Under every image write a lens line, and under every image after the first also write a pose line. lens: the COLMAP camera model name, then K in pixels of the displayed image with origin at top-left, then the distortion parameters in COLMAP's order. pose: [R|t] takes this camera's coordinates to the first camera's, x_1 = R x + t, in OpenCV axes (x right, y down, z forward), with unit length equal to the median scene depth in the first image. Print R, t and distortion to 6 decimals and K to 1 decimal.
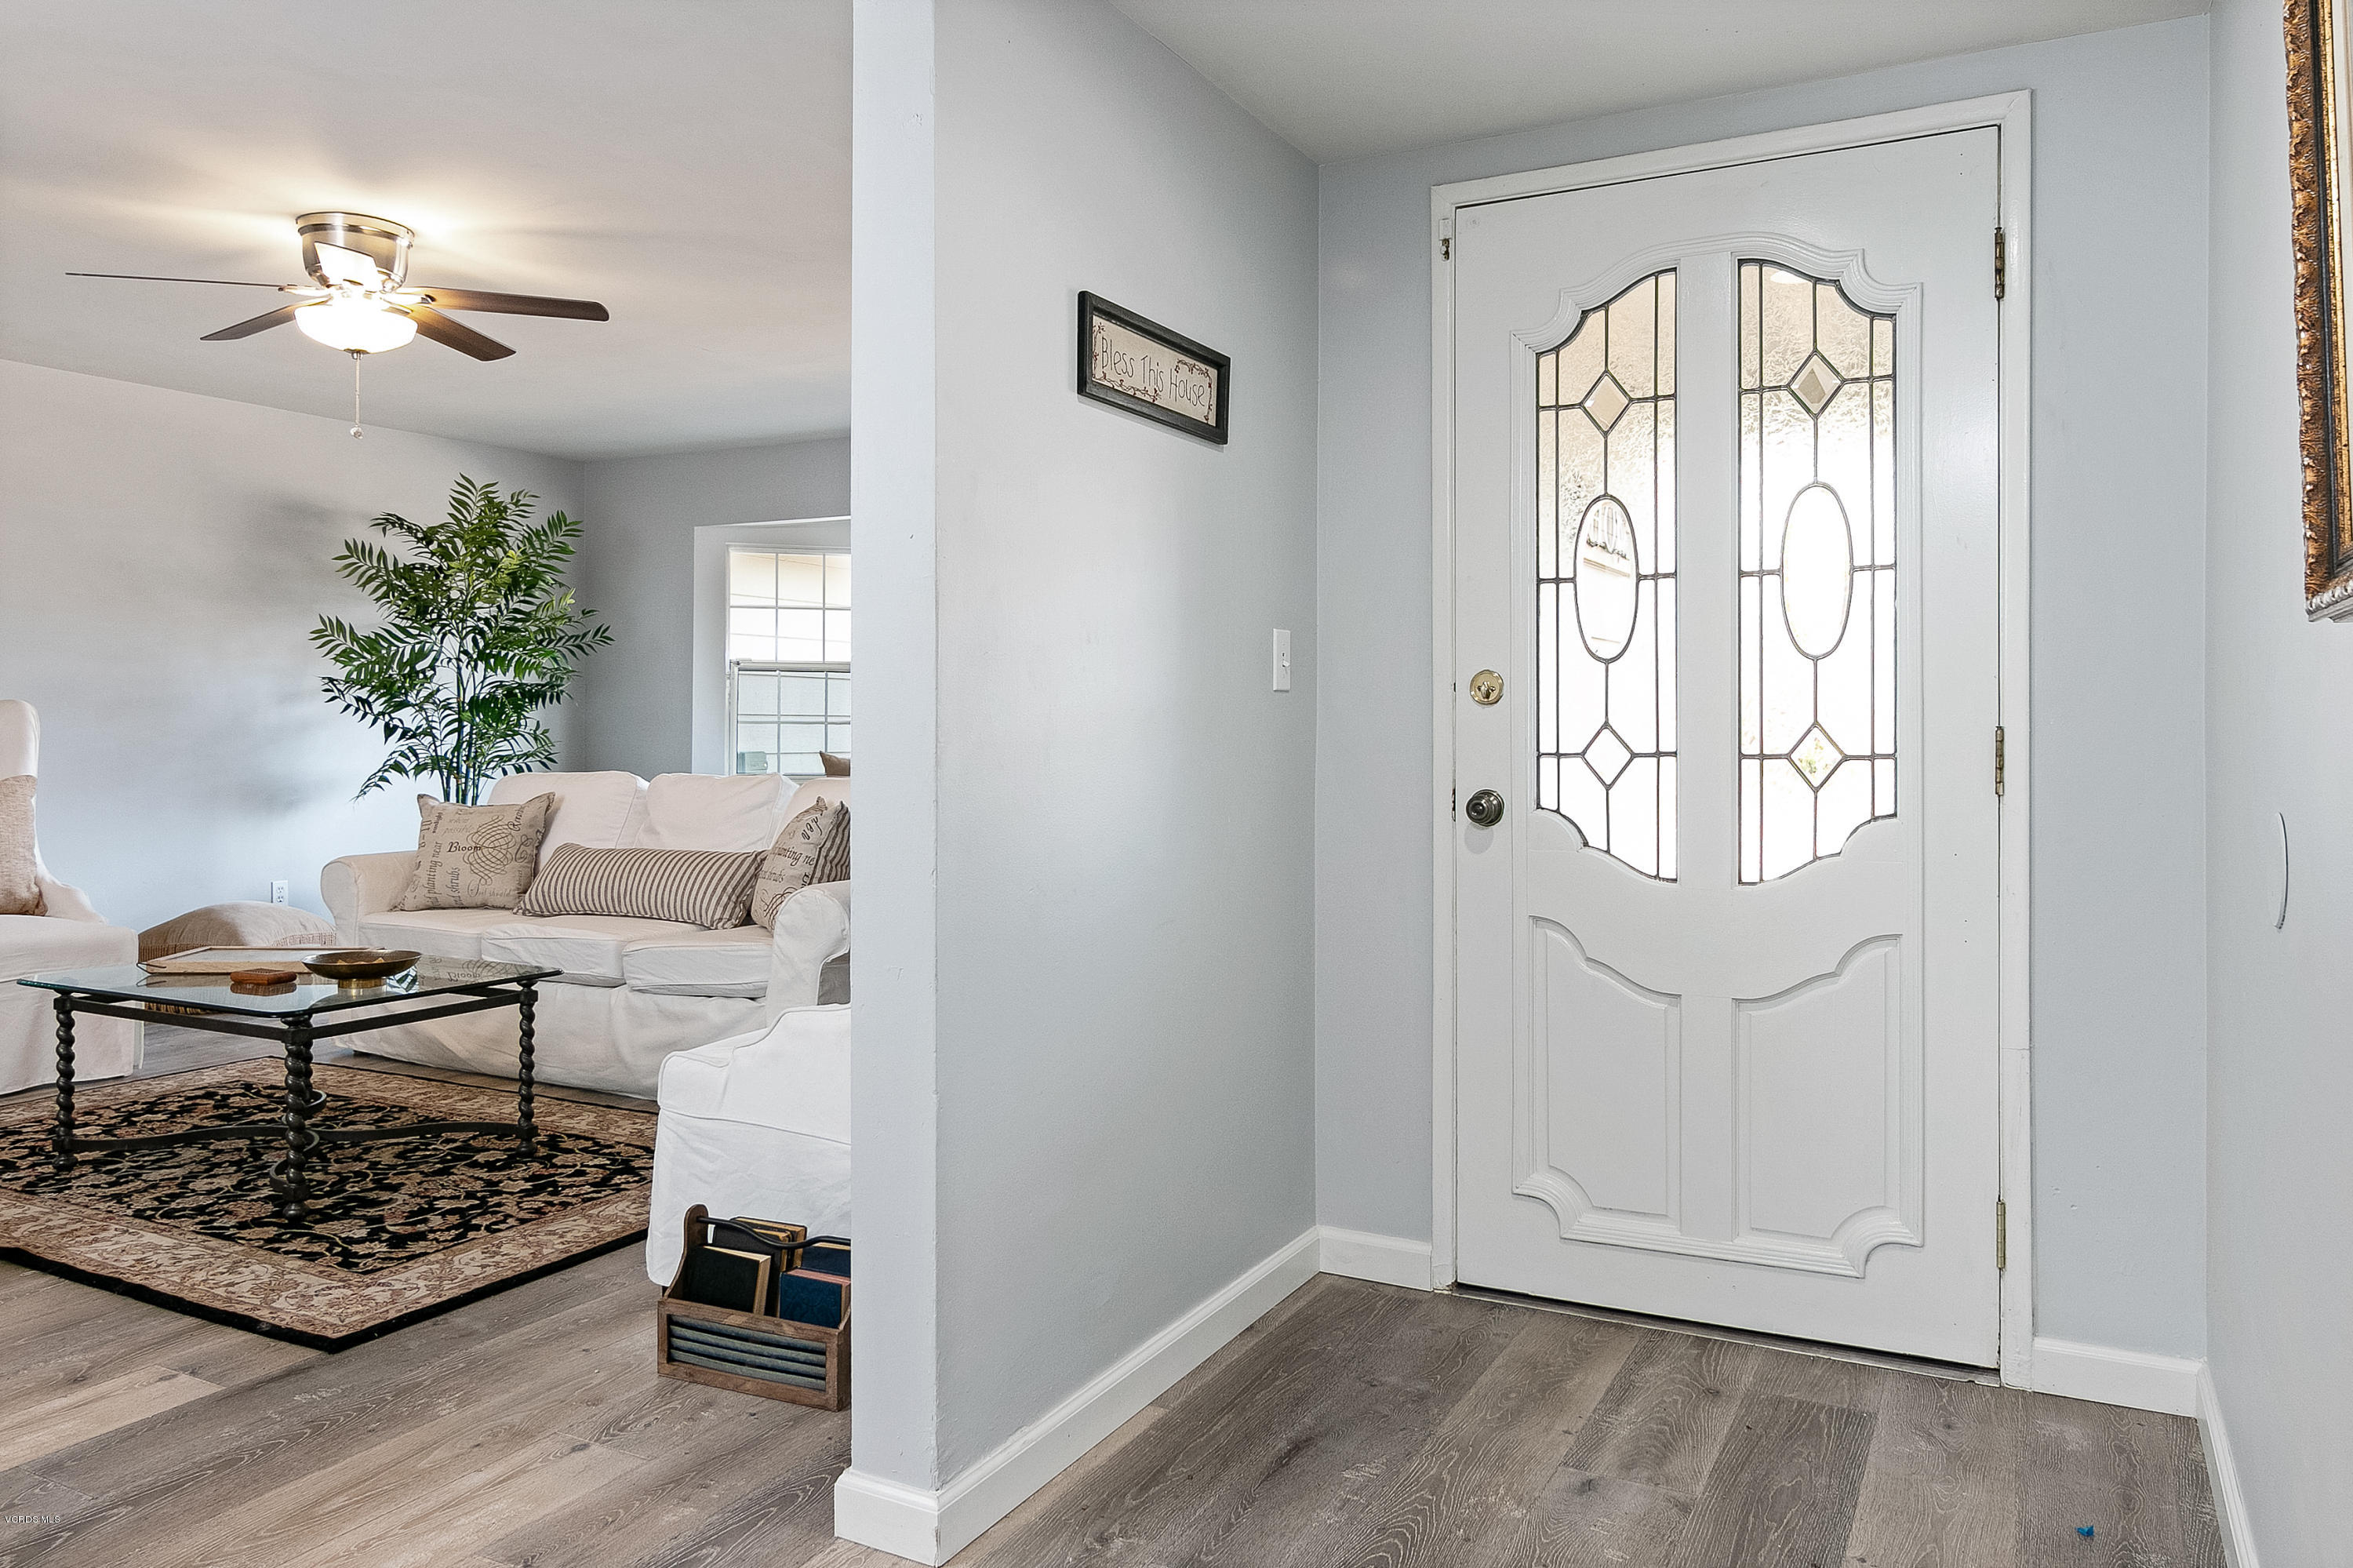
lens RADIAL K [[1655.1, 0, 1184.7], [0, 1655.1, 737.3], [0, 0, 1]] dist [-0.002993, 0.002529]
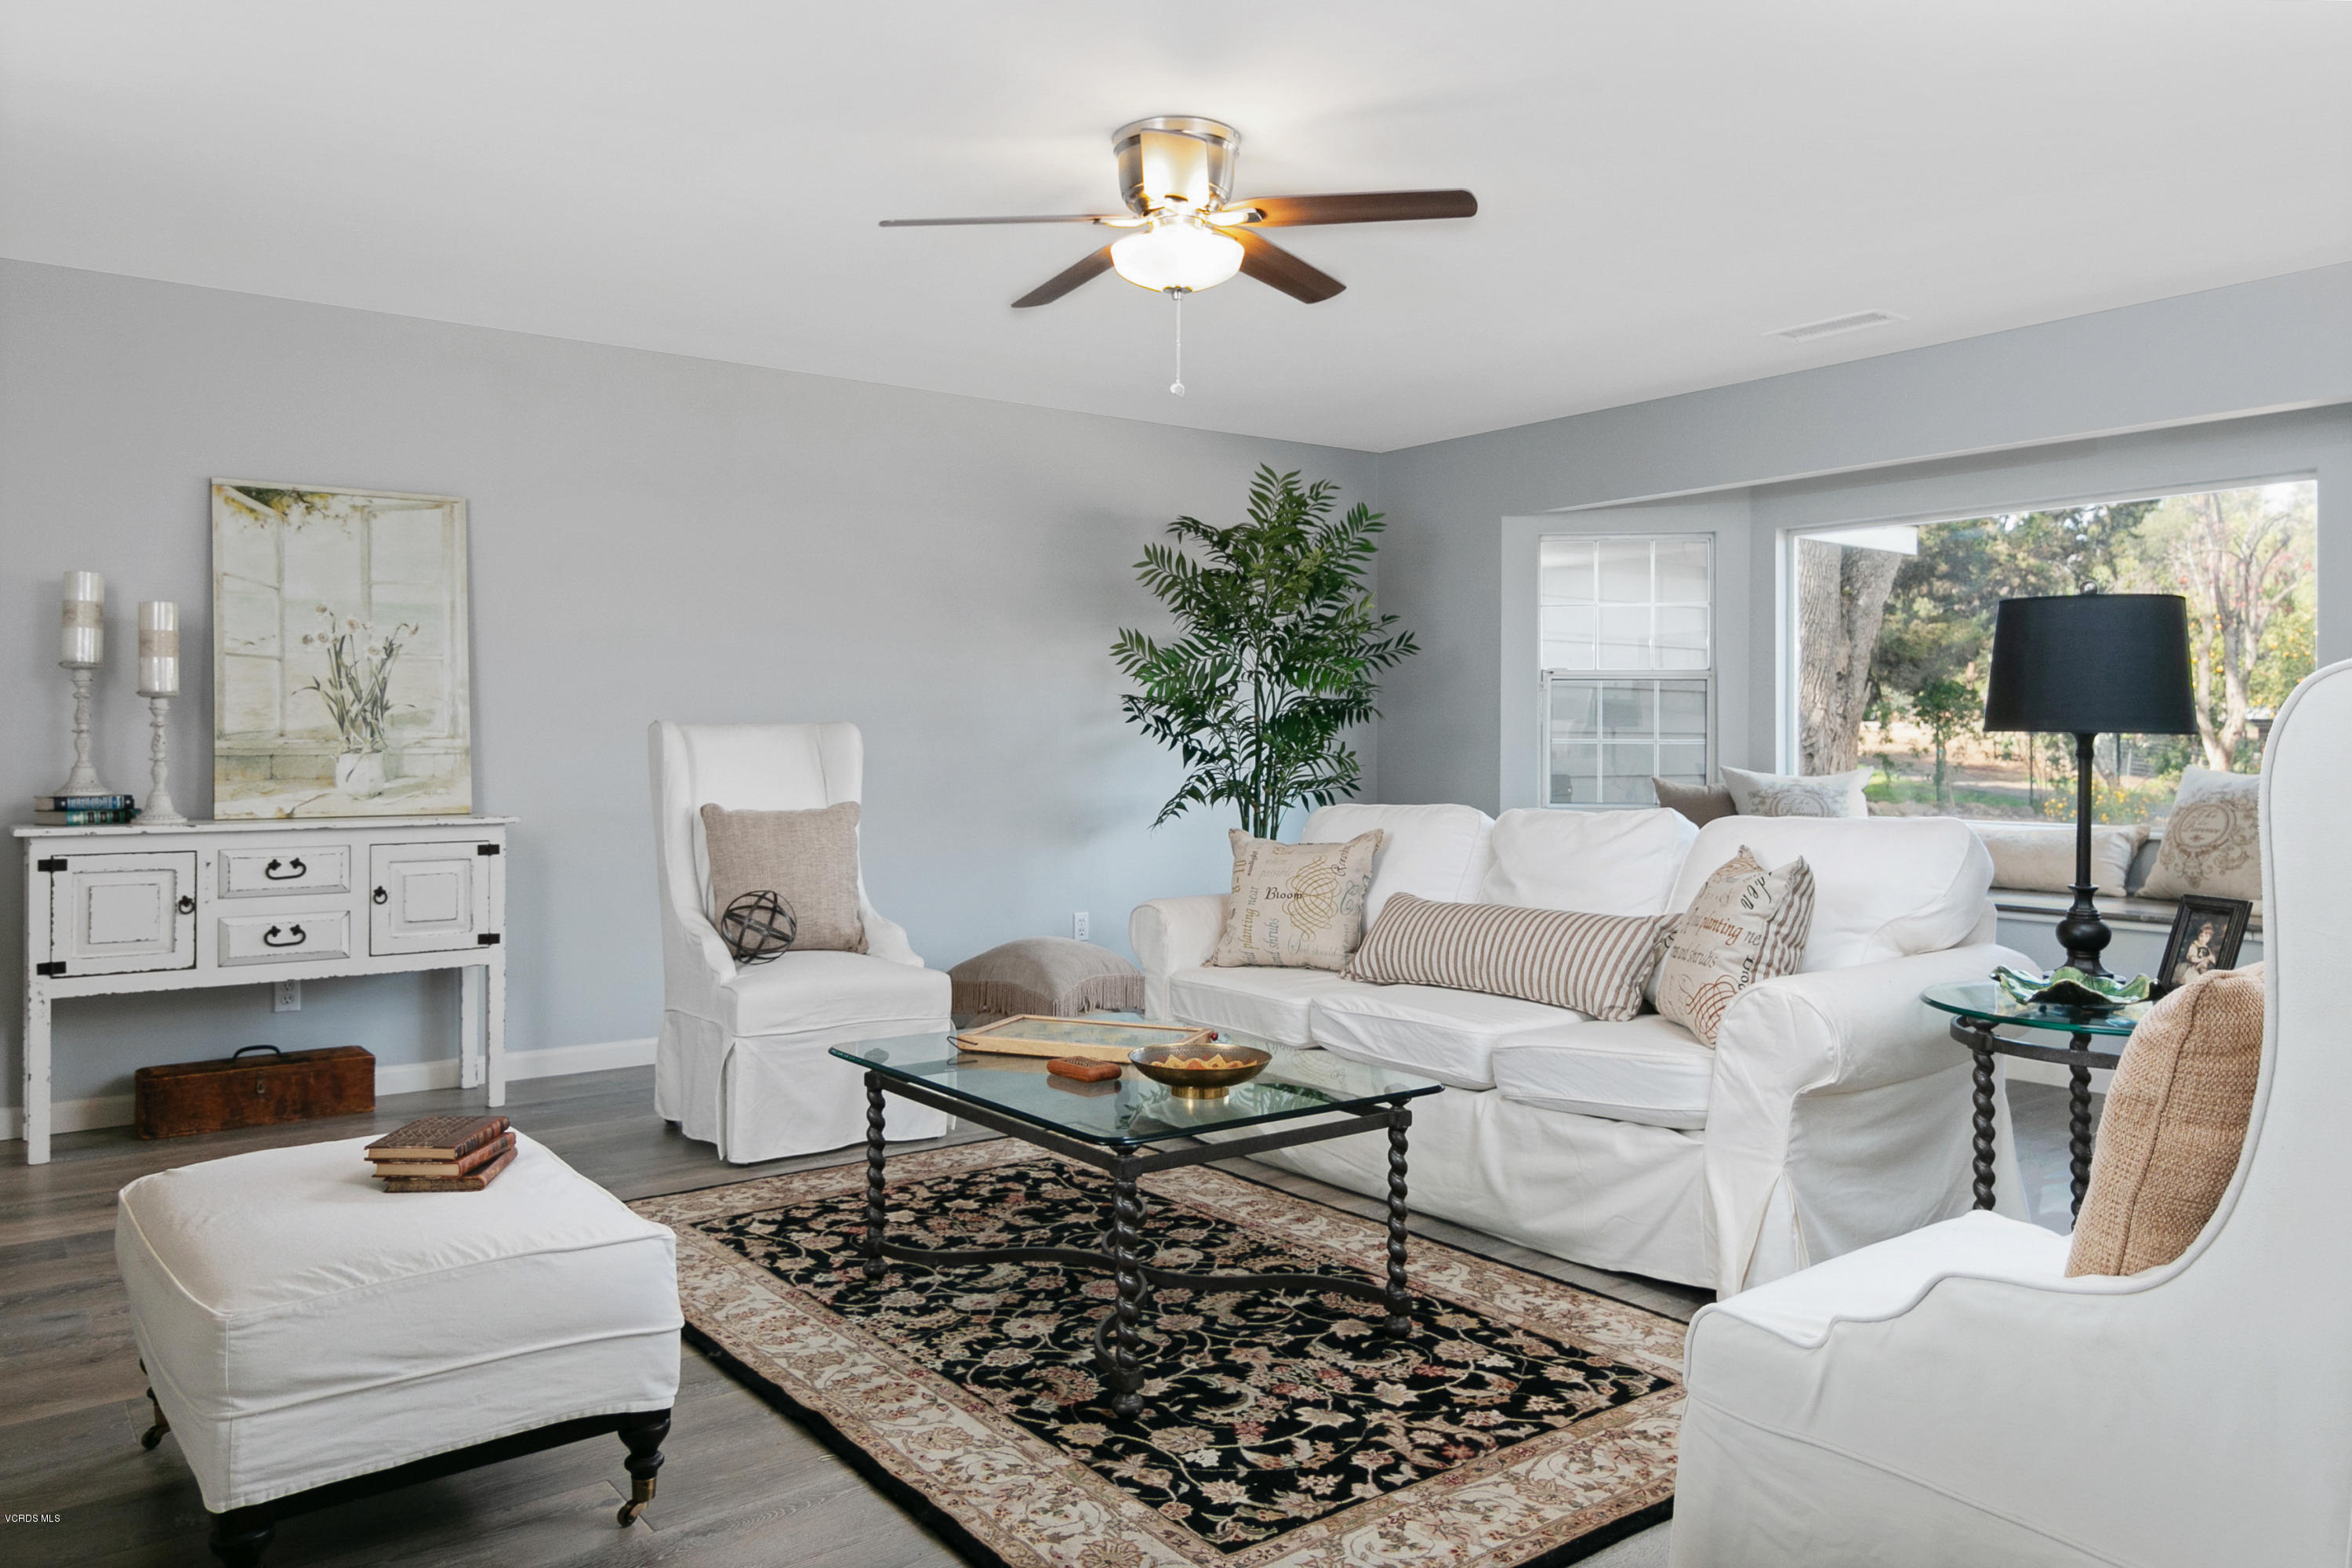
lens RADIAL K [[1672.1, 0, 1129.2], [0, 1672.1, 789.3], [0, 0, 1]] dist [-0.002524, -0.000944]
pose [[0.895350, 0.010186, -0.445248, -0.158319], [-0.001493, 0.999801, 0.019869, -0.003788], [0.445362, -0.017125, 0.895187, 0.256712]]
